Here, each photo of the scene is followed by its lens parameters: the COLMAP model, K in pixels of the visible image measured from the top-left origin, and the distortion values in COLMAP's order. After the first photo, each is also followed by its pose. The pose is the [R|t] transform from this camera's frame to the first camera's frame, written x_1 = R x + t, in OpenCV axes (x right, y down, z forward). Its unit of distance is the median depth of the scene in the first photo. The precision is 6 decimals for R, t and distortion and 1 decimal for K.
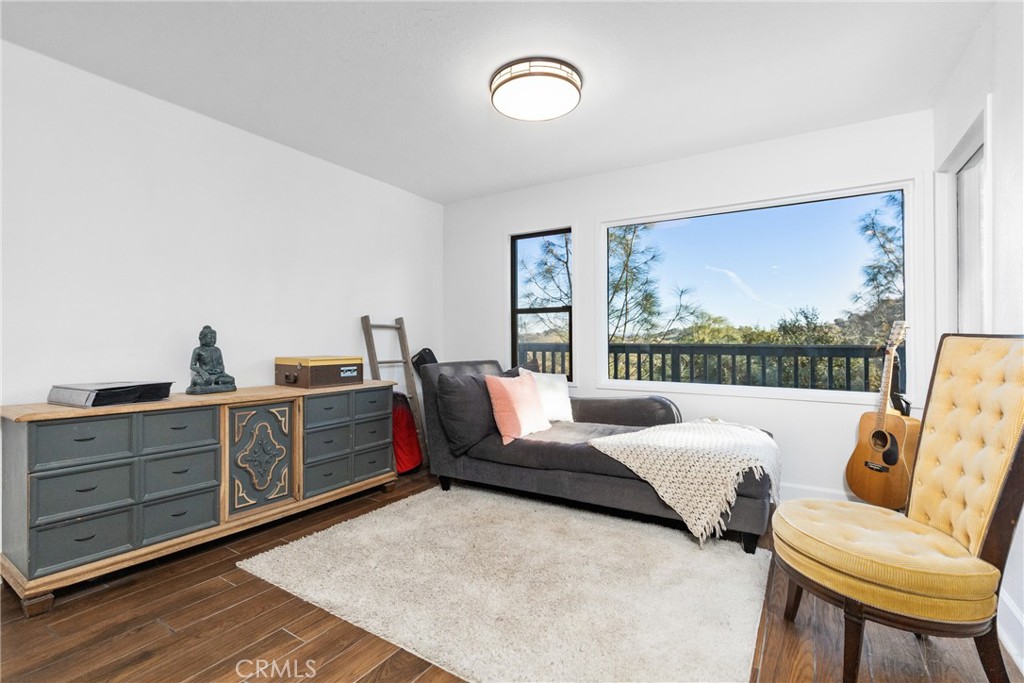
lens RADIAL K [[468.0, 0, 508.9], [0, 468.0, 340.8], [0, 0, 1]] dist [0.001488, -0.000407]
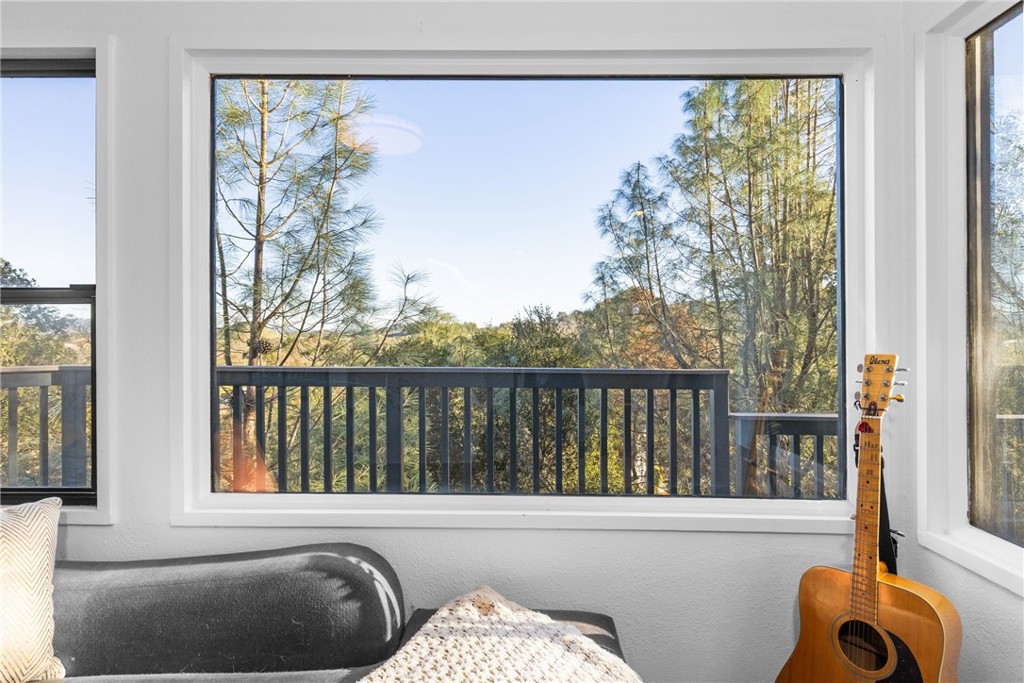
lens RADIAL K [[565.3, 0, 512.0], [0, 565.3, 341.5], [0, 0, 1]] dist [0.001405, 0.000207]
pose [[0.860383, -0.001815, 0.509645, 0.088925], [-0.000300, 0.999992, 0.004068, -0.018044], [-0.509648, -0.003653, 0.860375, 0.236263]]
